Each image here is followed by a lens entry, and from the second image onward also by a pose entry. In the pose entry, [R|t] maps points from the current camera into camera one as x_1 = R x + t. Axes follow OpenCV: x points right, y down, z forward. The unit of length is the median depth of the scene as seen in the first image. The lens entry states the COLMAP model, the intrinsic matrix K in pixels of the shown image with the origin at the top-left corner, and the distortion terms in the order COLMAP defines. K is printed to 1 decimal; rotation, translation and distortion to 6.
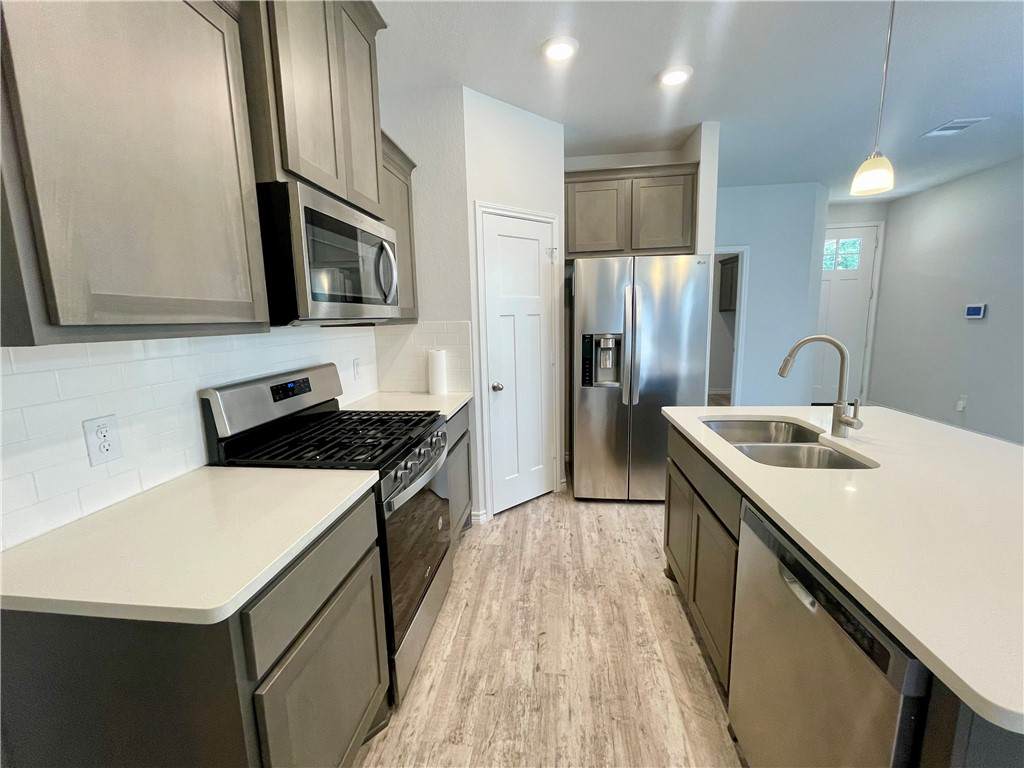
lens RADIAL K [[414.5, 0, 512.0], [0, 414.5, 384.0], [0, 0, 1]] dist [-0.000407, -0.000035]
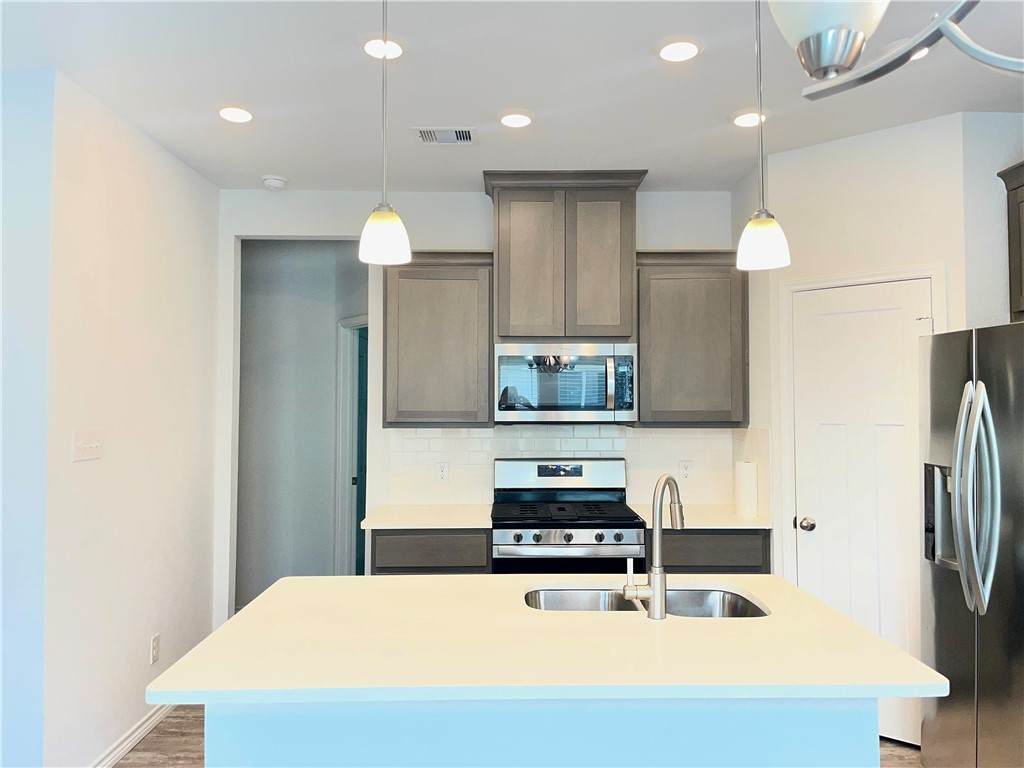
lens RADIAL K [[808.0, 0, 512.0], [0, 808.0, 384.0], [0, 0, 1]] dist [0.005621, 0.001201]
pose [[0.116471, -0.008255, -0.993160, 2.240304], [-0.161153, 0.986557, -0.027099, -0.183887], [0.980033, 0.163207, 0.113575, 0.545404]]
